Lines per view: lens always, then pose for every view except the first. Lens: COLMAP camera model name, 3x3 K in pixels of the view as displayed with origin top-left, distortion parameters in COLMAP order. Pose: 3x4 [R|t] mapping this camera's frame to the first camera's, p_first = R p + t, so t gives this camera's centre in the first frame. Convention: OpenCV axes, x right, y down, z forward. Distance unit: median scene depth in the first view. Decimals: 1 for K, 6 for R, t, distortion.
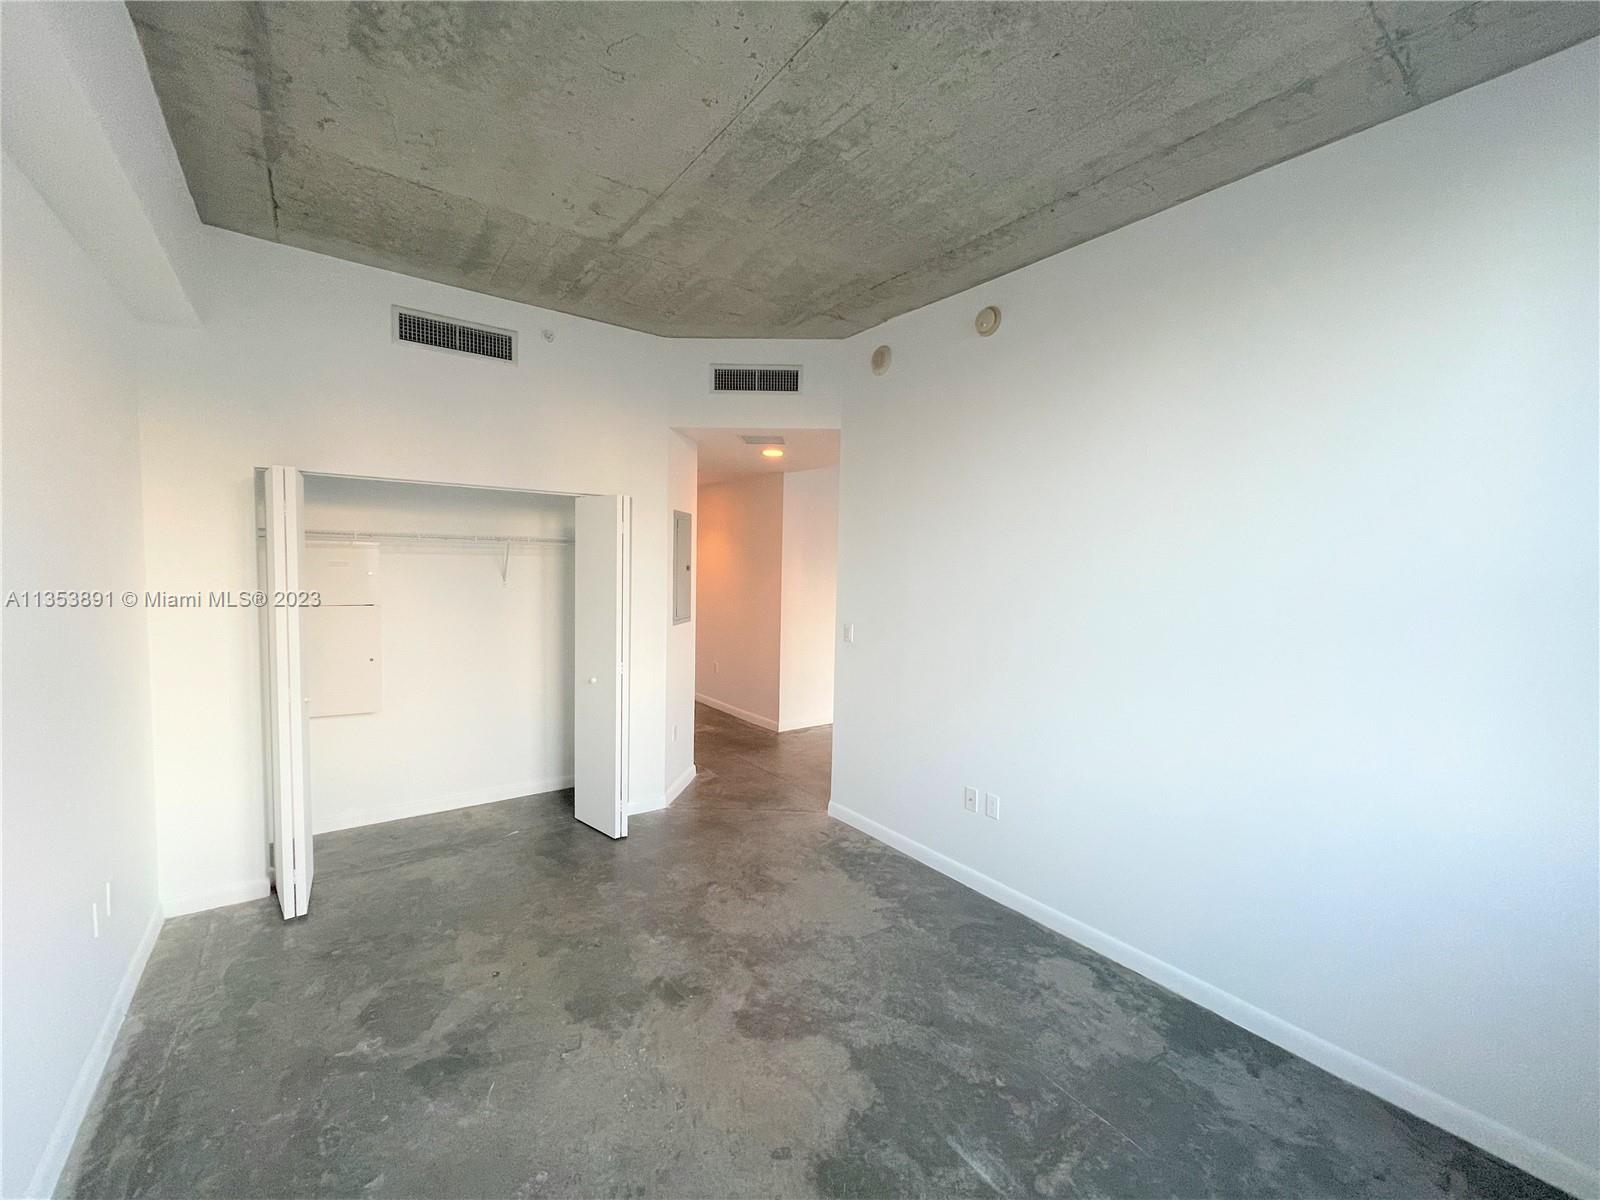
lens RADIAL K [[646.2, 0, 803.7], [0, 646.2, 603.4], [0, 0, 1]] dist [-0.003052, -0.000033]
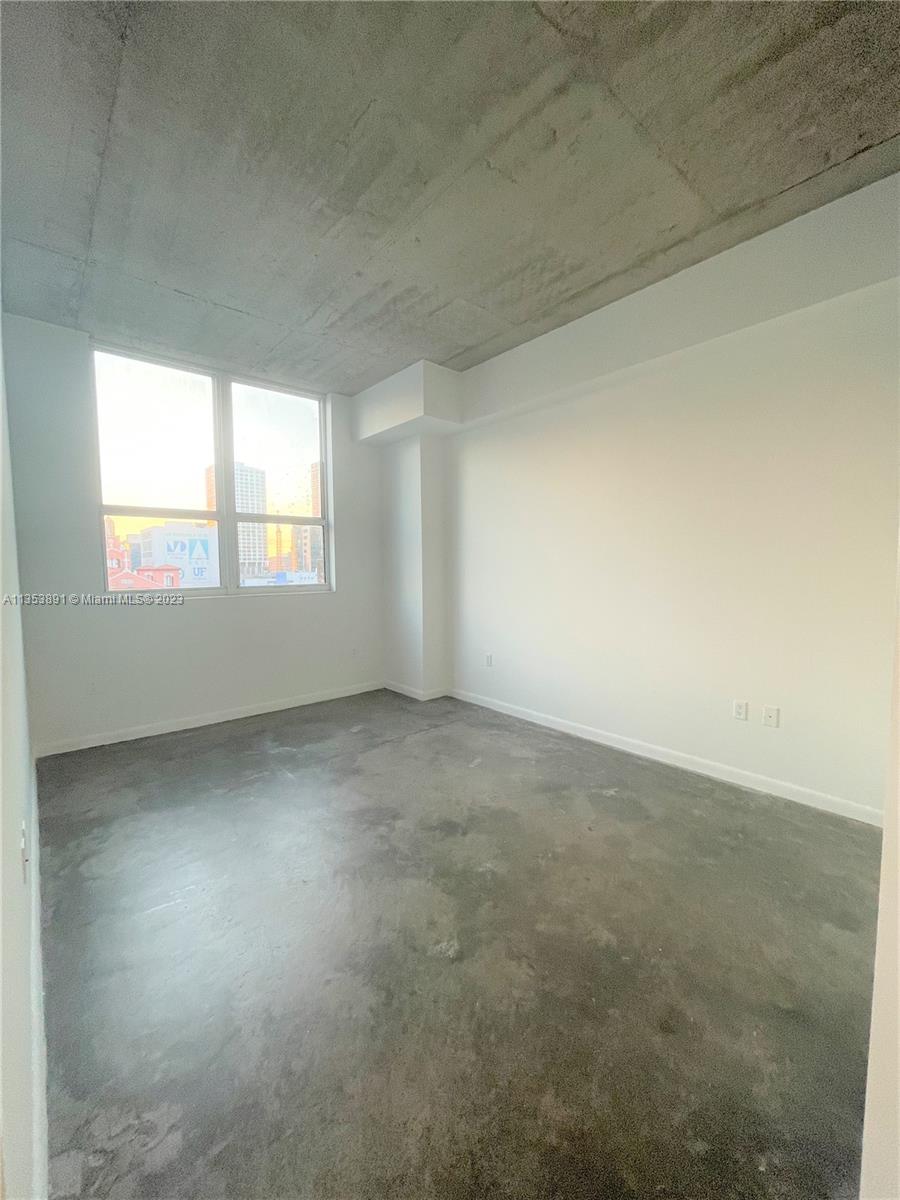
lens RADIAL K [[484.6, 0, 445.7], [0, 484.6, 600.7], [0, 0, 1]] dist [-0.003052, -0.000033]
pose [[-0.998140, -0.011570, -0.059858, -0.128190], [-0.019238, 0.991437, 0.129160, 0.003755], [0.057851, 0.130071, -0.989816, 1.930777]]
